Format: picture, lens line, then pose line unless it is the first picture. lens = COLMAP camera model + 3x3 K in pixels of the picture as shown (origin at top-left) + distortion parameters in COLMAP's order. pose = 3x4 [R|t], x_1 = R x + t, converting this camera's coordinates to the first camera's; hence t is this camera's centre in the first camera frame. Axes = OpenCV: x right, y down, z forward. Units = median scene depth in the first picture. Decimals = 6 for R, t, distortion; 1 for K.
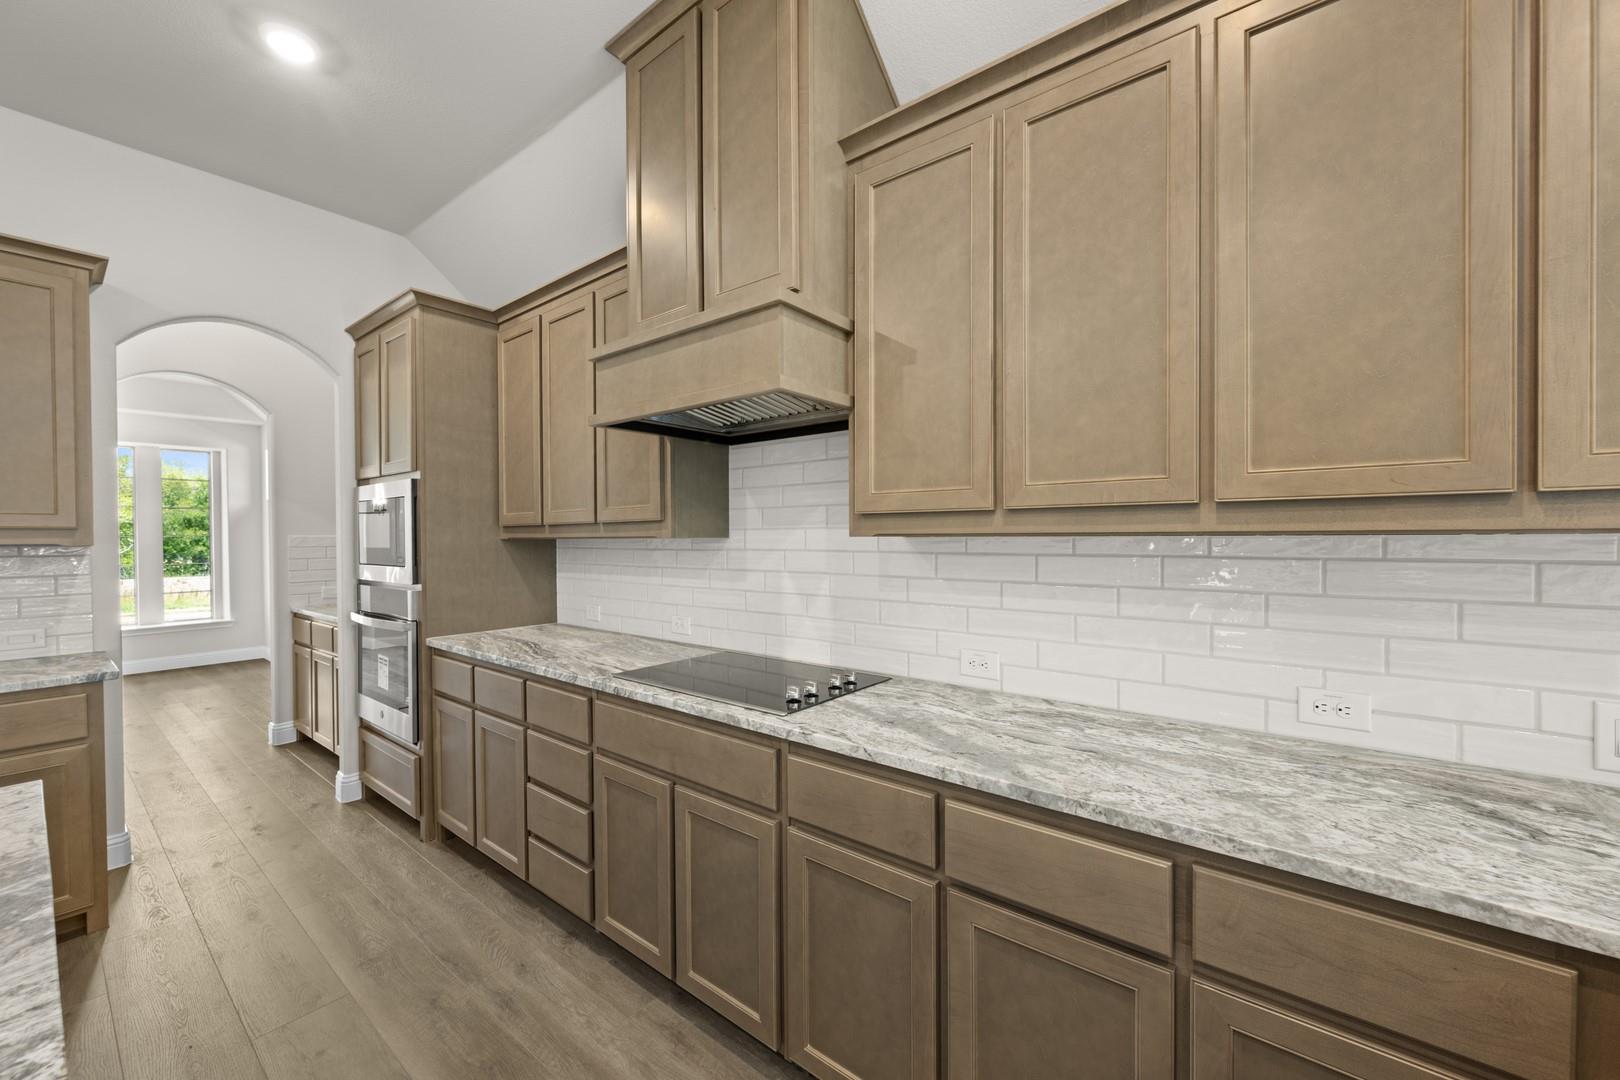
lens RADIAL K [[632.2, 0, 812.3], [0, 632.2, 539.2], [0, 0, 1]] dist [-0.006100, -0.000320]
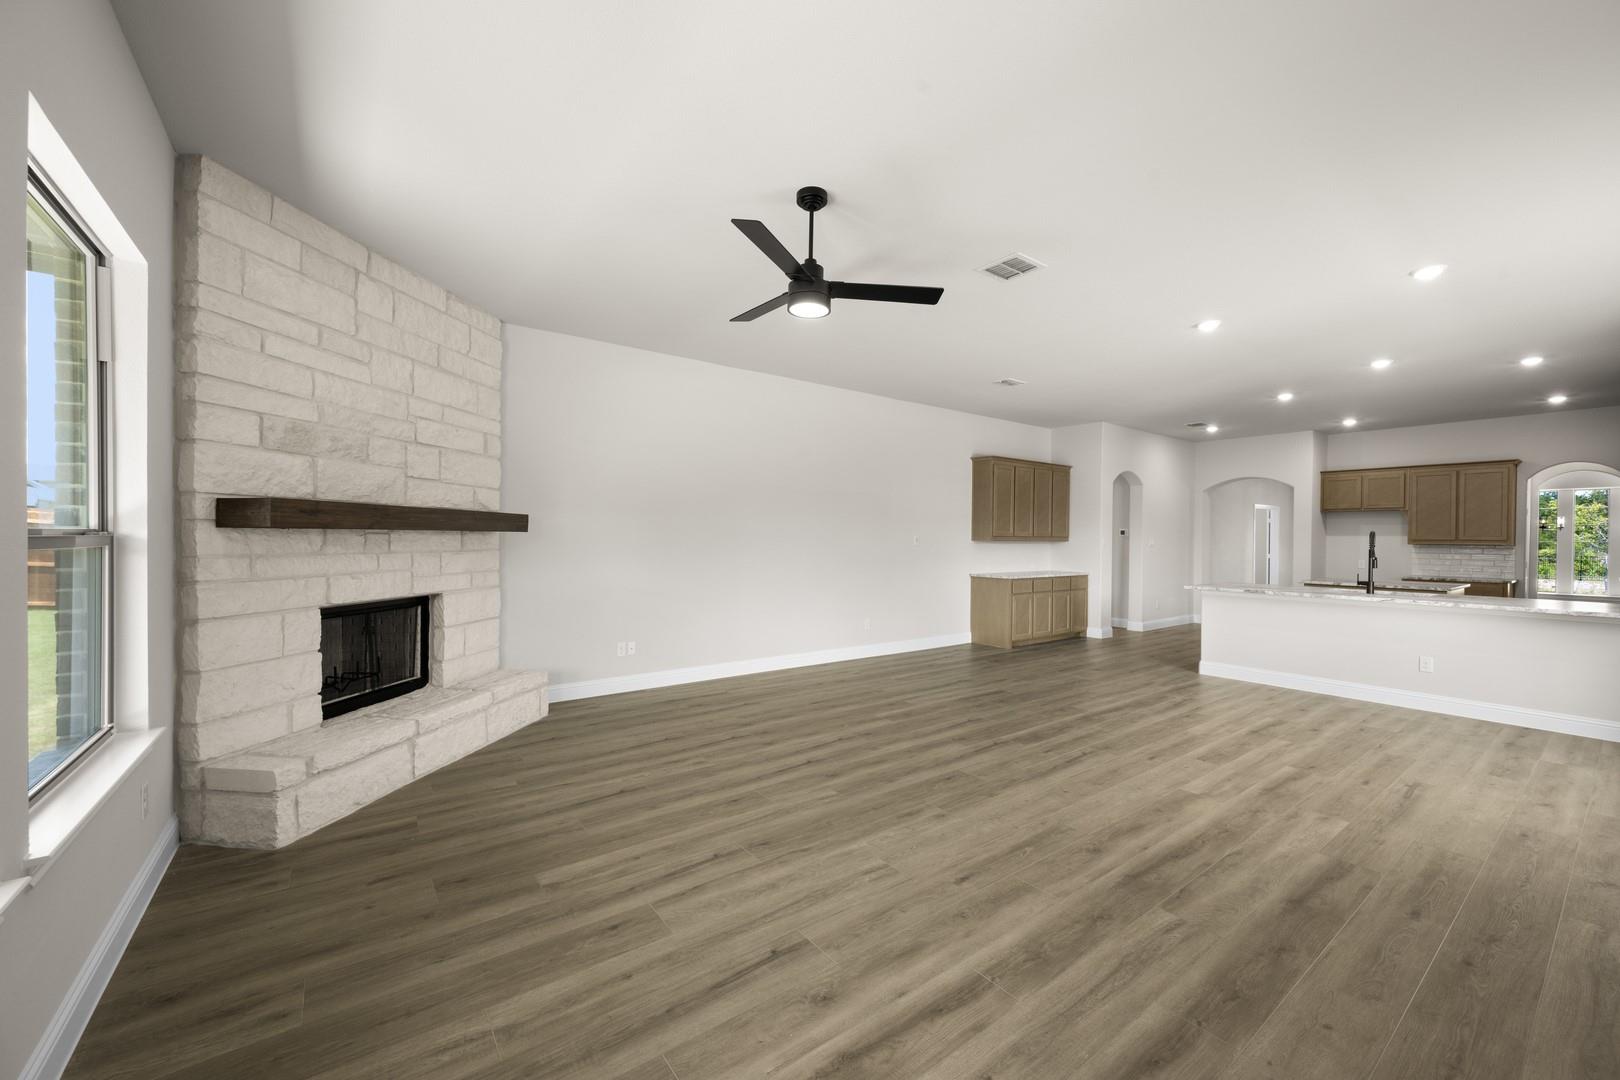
lens RADIAL K [[632.2, 0, 808.9], [0, 632.2, 539.4], [0, 0, 1]] dist [-0.006100, -0.000320]
pose [[-0.254488, 0.011299, -0.967010, 3.736646], [-0.016678, 0.999732, 0.016071, -0.017595], [0.966932, 0.020218, -0.254232, -2.159464]]
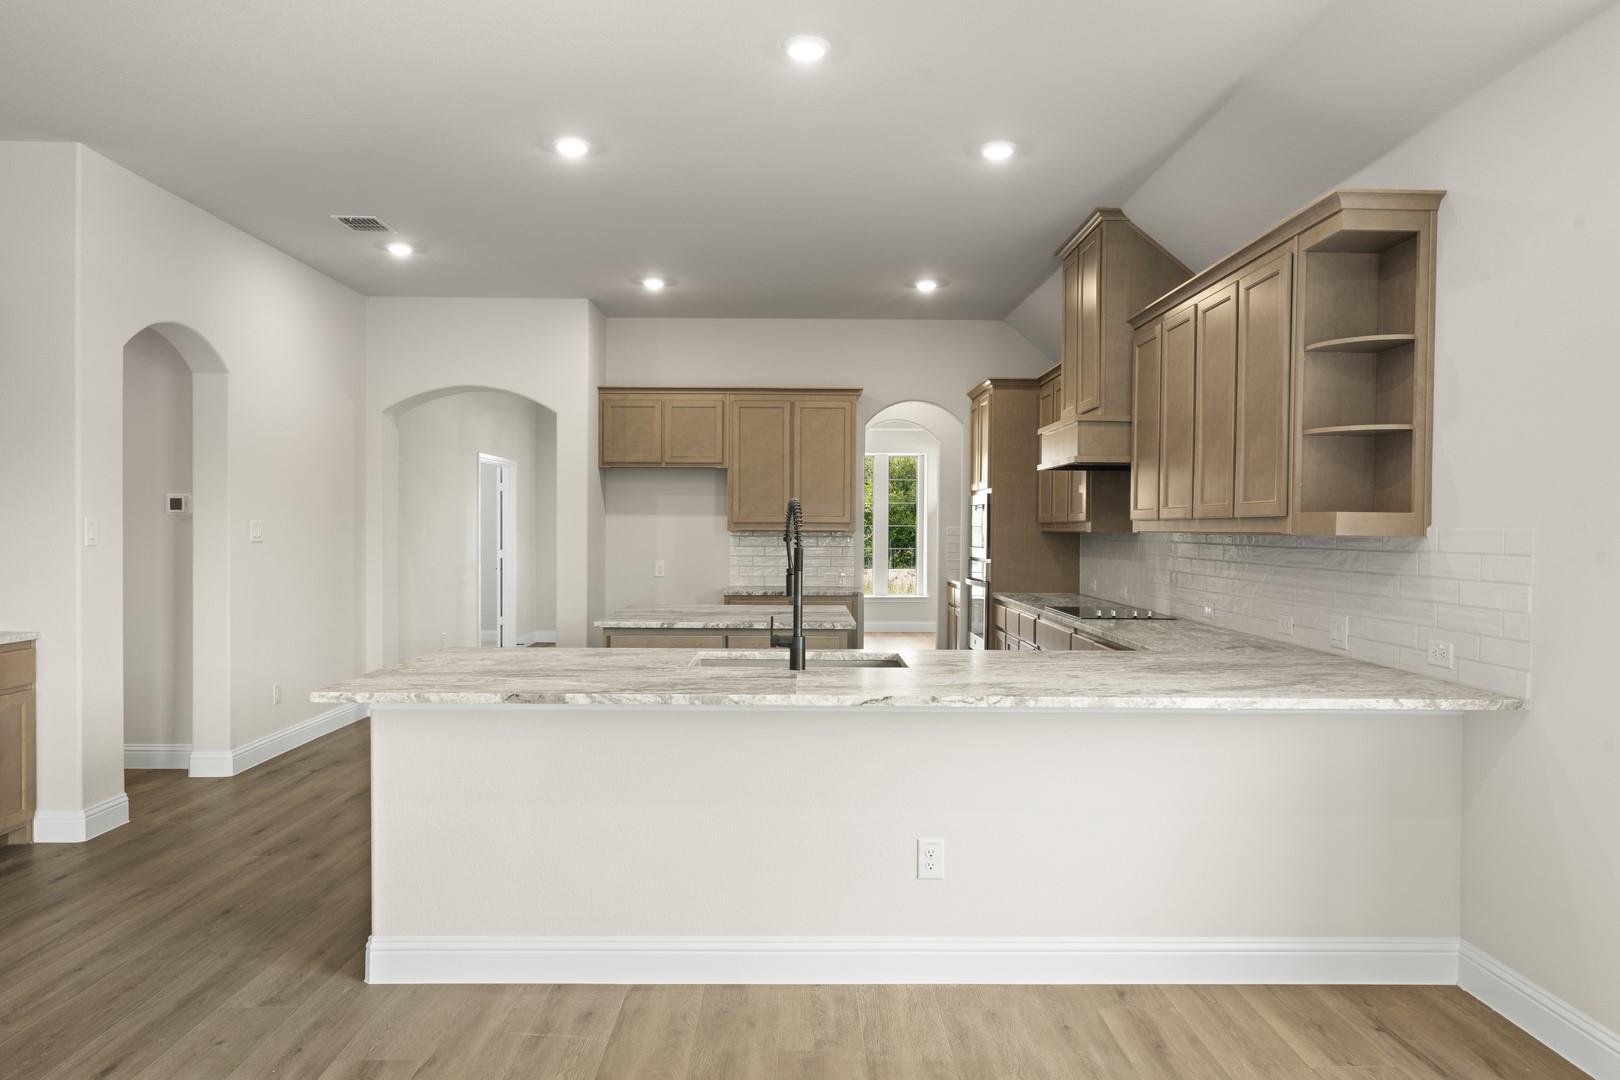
lens RADIAL K [[1042.8, 0, 810.0], [0, 1042.8, 537.3], [0, 0, 1]] dist [-0.005652, -0.003113]
pose [[0.631479, 0.019434, -0.775150, 1.636619], [-0.018471, 0.999779, 0.010018, -0.002844], [0.775173, 0.007992, 0.631698, -1.479718]]
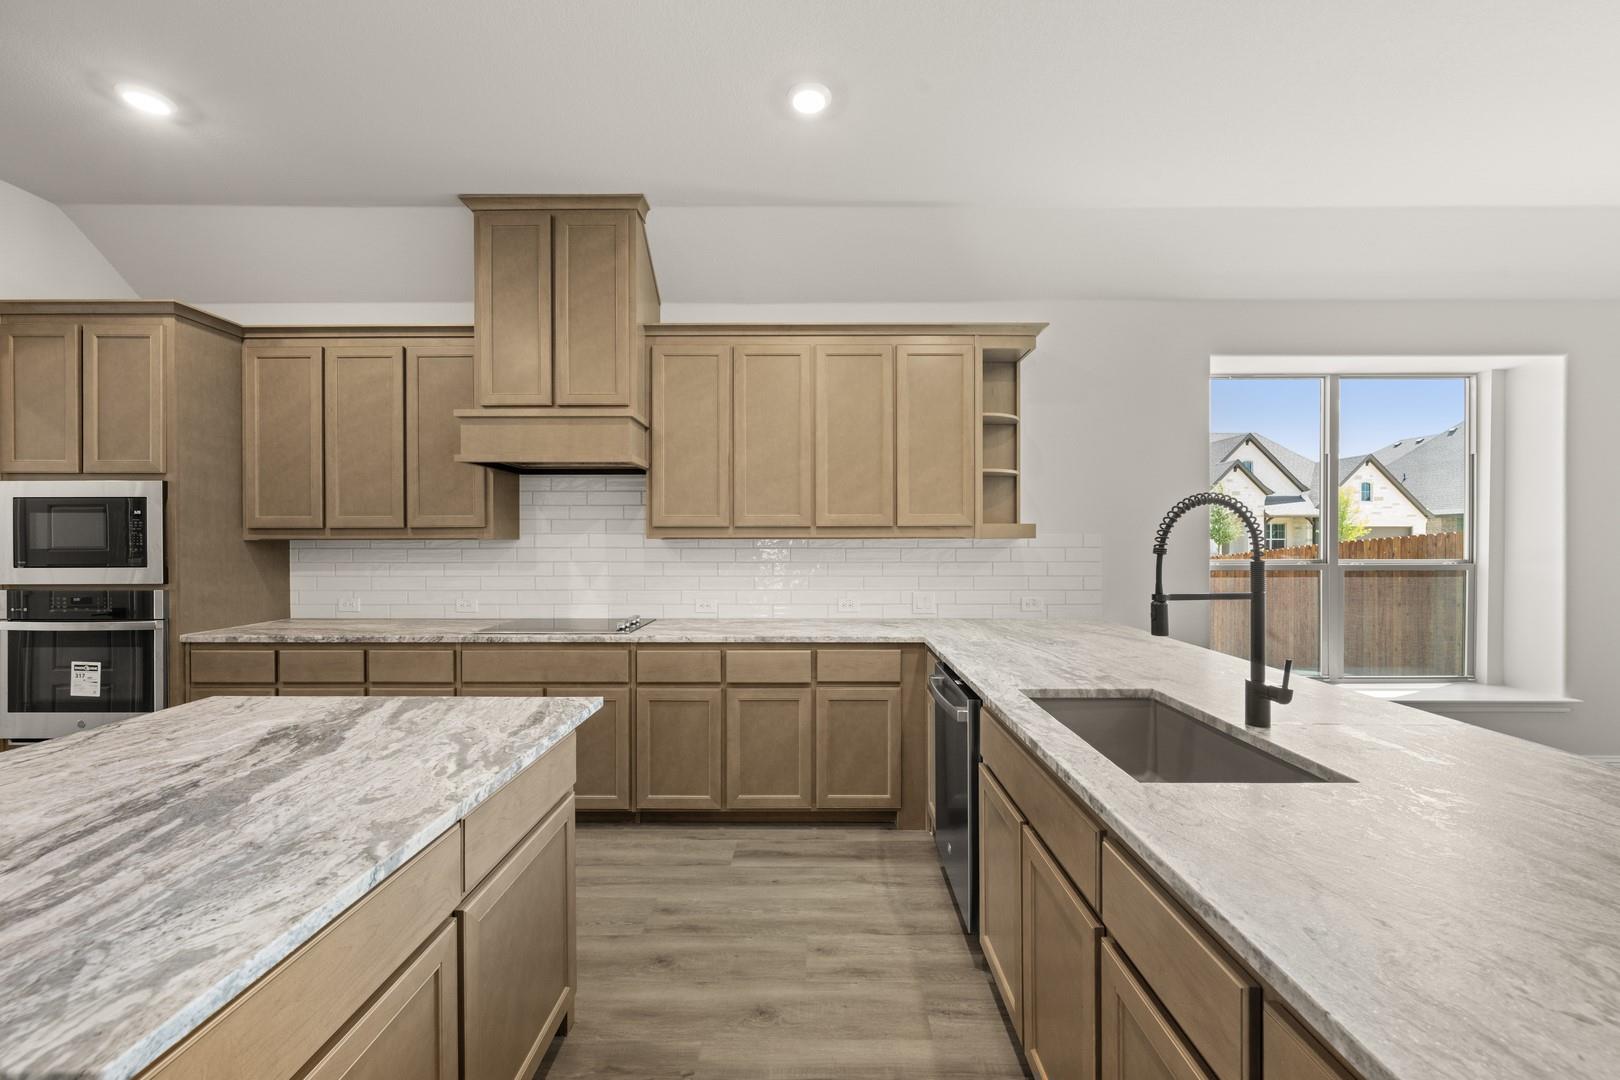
lens RADIAL K [[632.2, 0, 809.5], [0, 632.2, 537.8], [0, 0, 1]] dist [-0.006100, -0.000320]
pose [[0.782878, 0.007344, 0.622132, -0.620037], [-0.000419, 0.999936, -0.011276, 0.011625], [-0.622176, 0.008568, 0.782831, -0.636453]]
